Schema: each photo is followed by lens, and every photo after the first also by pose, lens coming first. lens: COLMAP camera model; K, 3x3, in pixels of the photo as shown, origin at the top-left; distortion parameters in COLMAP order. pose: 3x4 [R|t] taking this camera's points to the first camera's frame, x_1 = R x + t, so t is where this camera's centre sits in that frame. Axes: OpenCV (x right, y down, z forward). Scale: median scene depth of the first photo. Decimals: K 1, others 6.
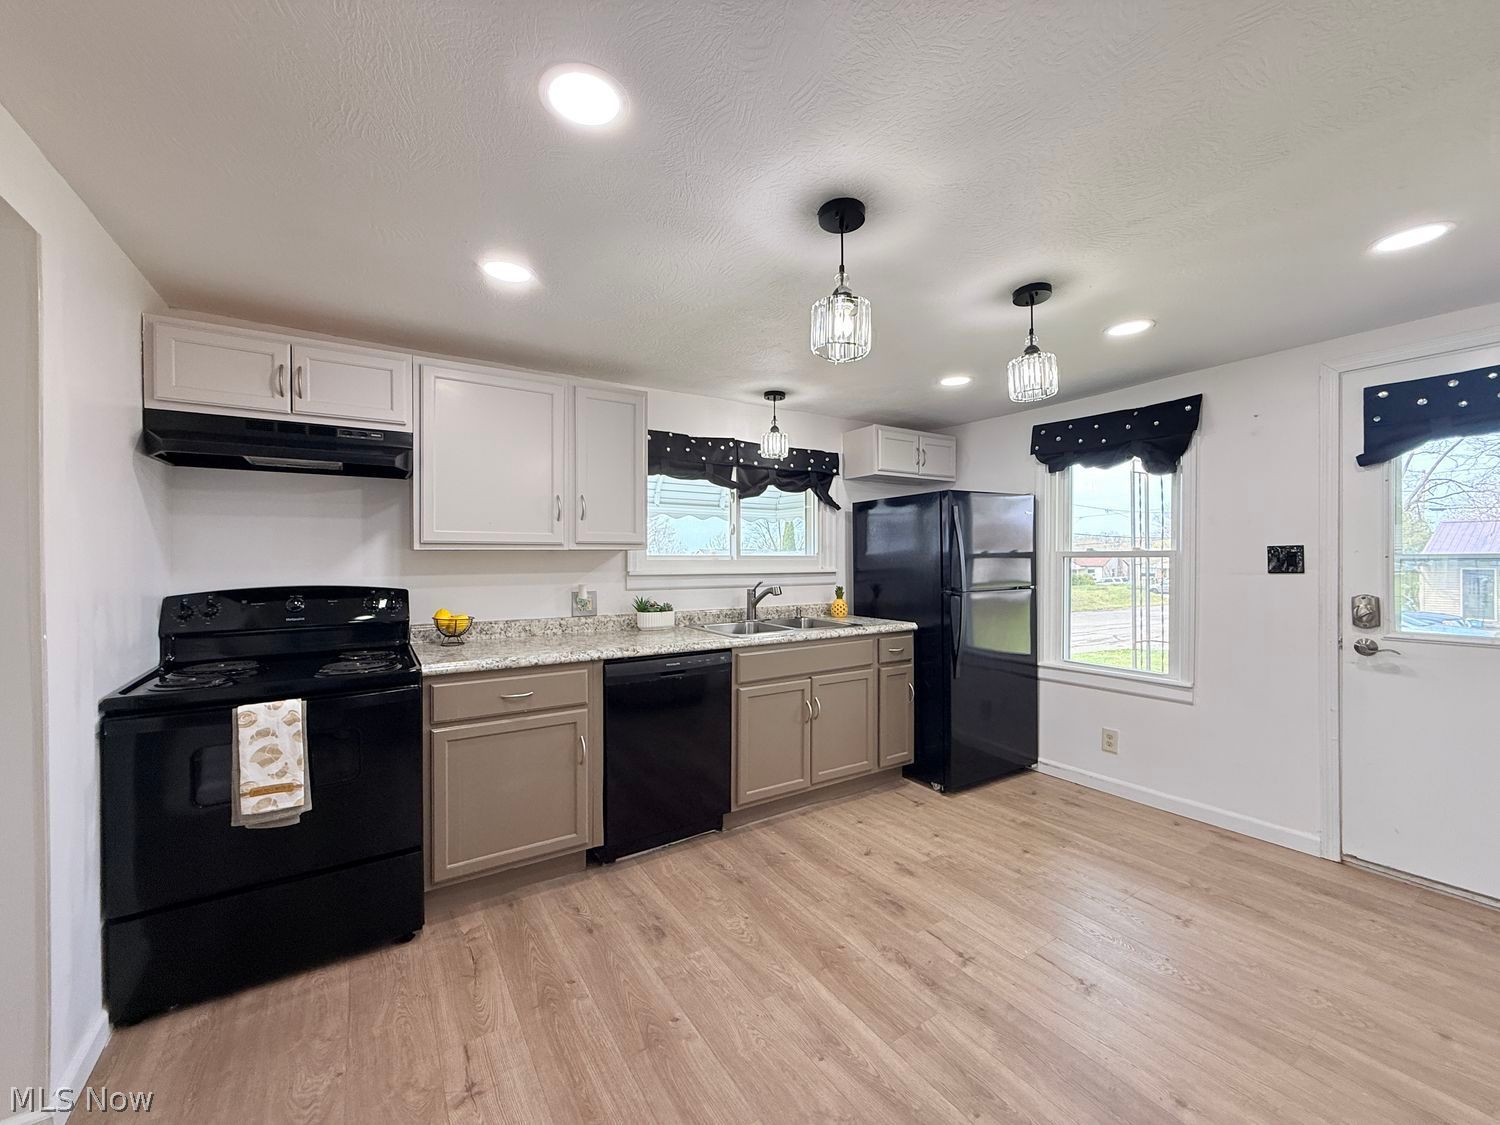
lens RADIAL K [[597.2, 0, 744.7], [0, 597.2, 562.6], [0, 0, 1]] dist [-0.001647, 0.000766]
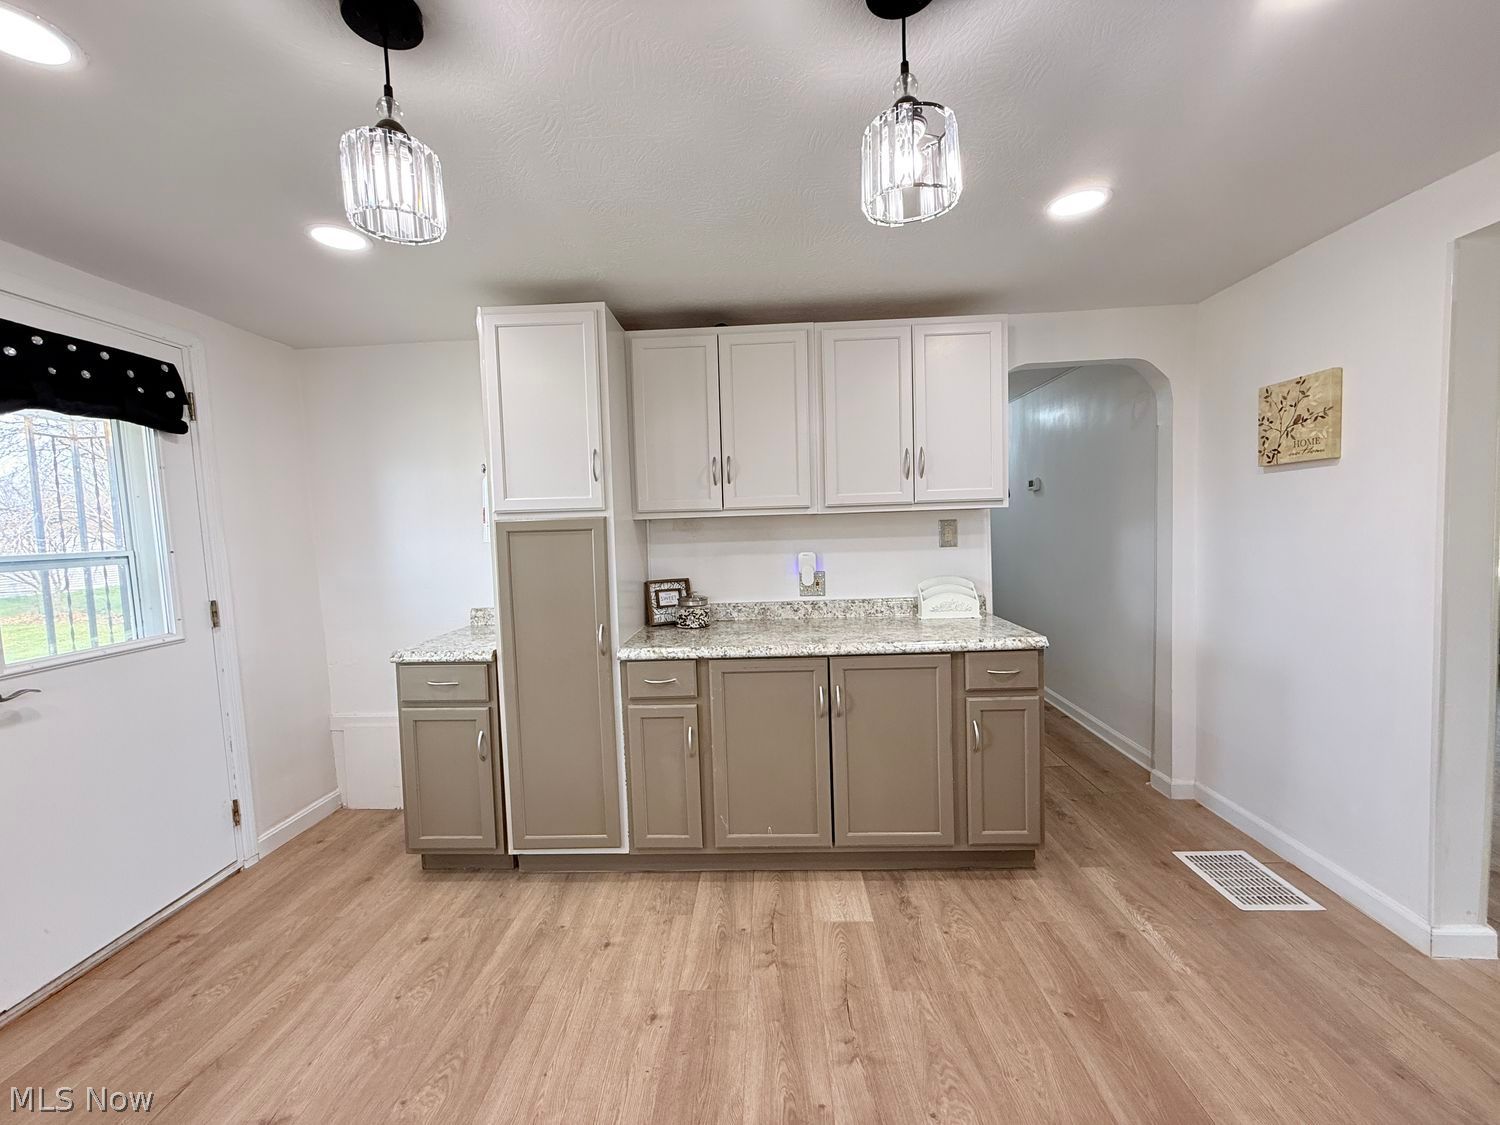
lens RADIAL K [[597.2, 0, 744.4], [0, 597.2, 562.3], [0, 0, 1]] dist [-0.001647, 0.000766]
pose [[-0.817654, -0.000853, 0.575709, -0.034658], [0.044932, 0.996854, 0.065293, -0.012867], [-0.573954, 0.079255, -0.815043, 0.947881]]
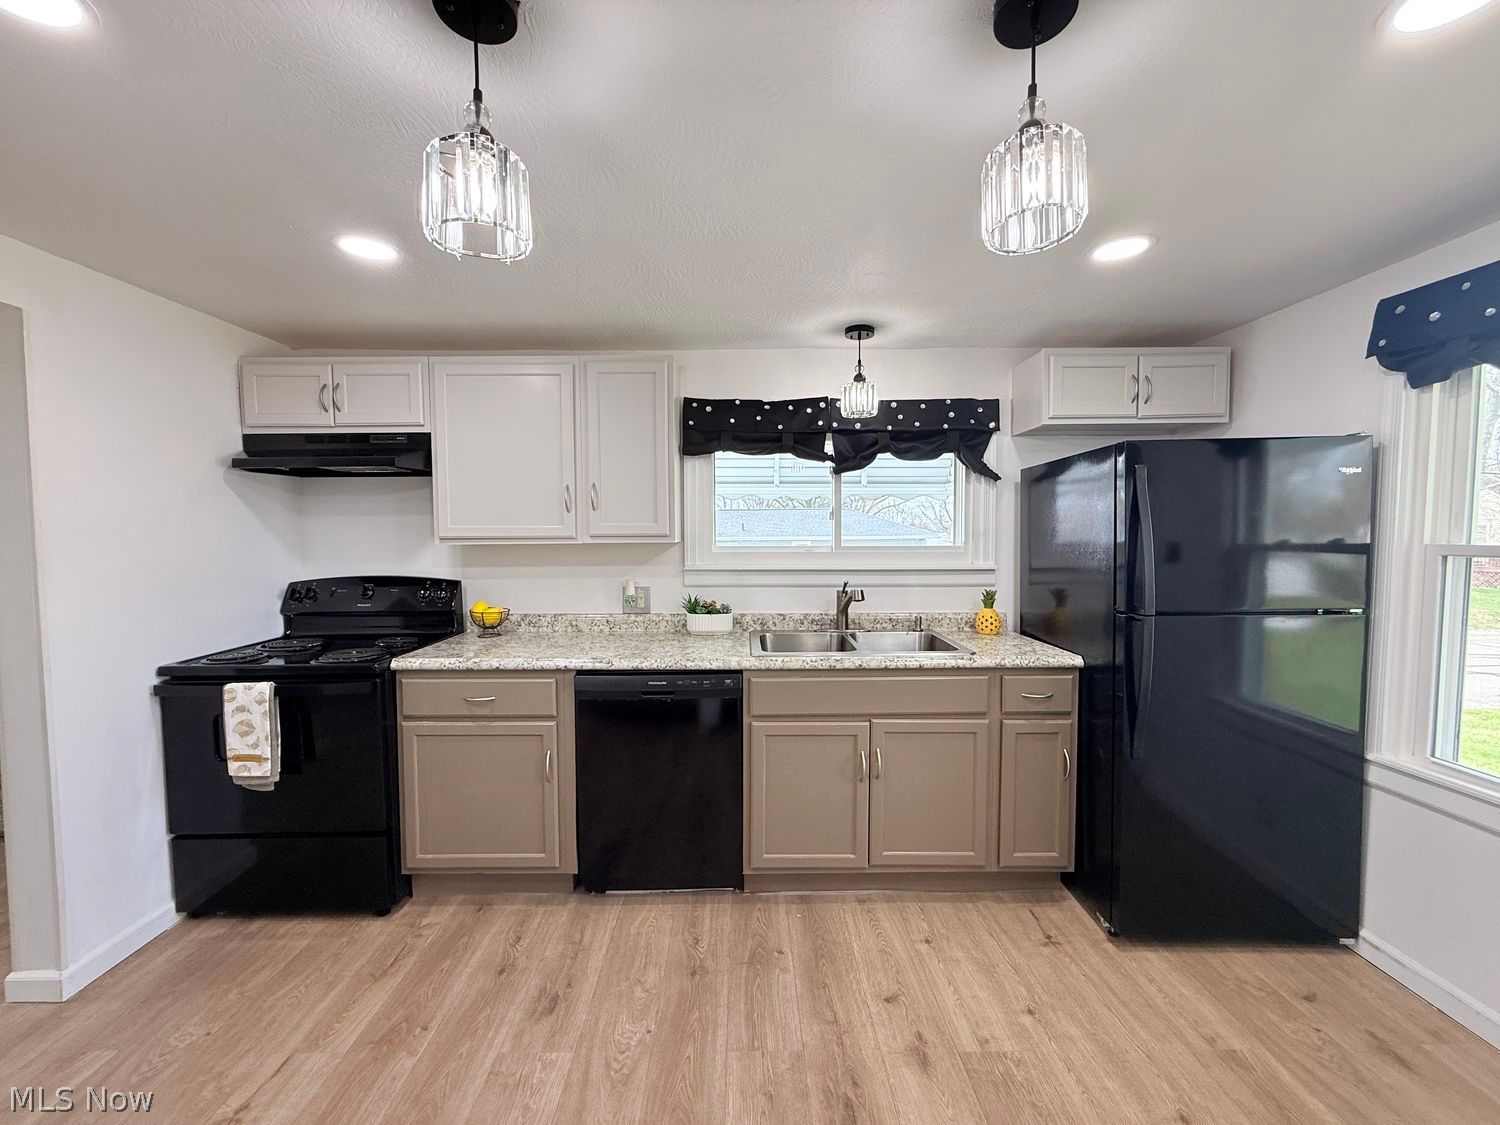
lens RADIAL K [[597.2, 0, 745.8], [0, 597.2, 561.4], [0, 0, 1]] dist [-0.001647, 0.000766]
pose [[0.845641, 0.022844, -0.533263, 0.411363], [-0.001252, 0.999166, 0.040816, -0.031975], [0.533751, -0.033848, 0.844964, 0.359210]]
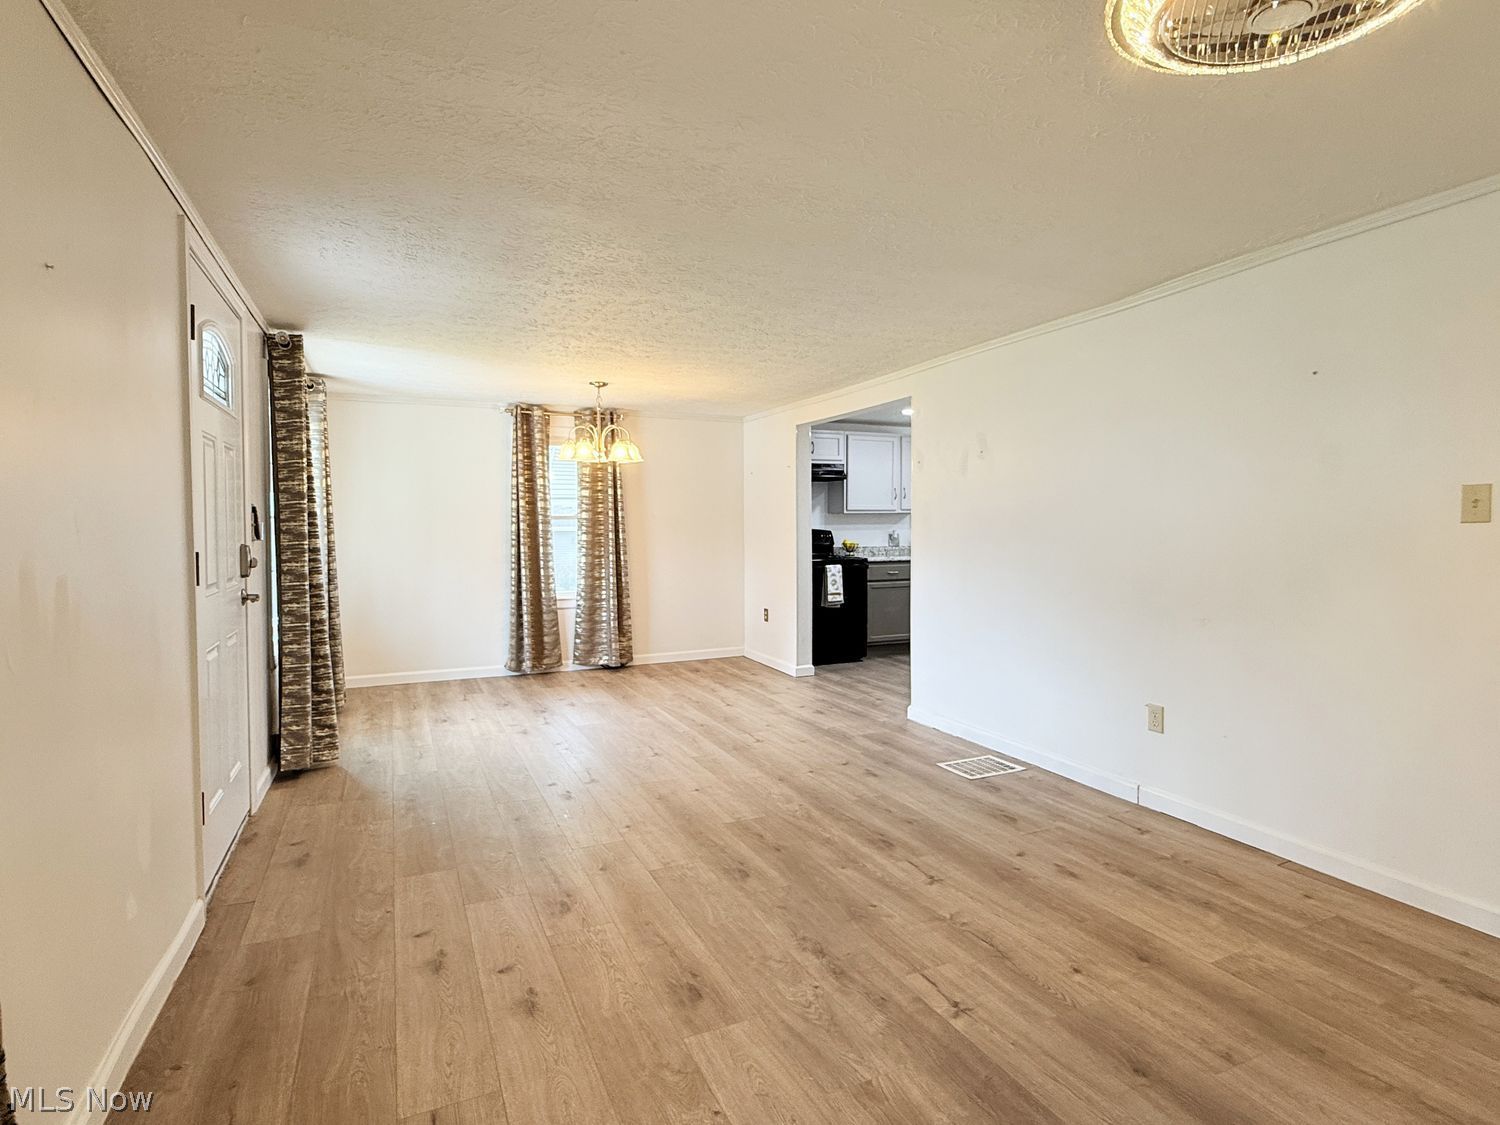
lens RADIAL K [[774.1, 0, 745.0], [0, 774.1, 560.2], [0, 0, 1]] dist [-0.001504, -0.000397]
pose [[0.990691, 0.004950, -0.136041, -0.465262], [-0.000211, 0.999393, 0.034828, 0.052191], [0.136130, -0.034475, 0.990091, -1.854949]]
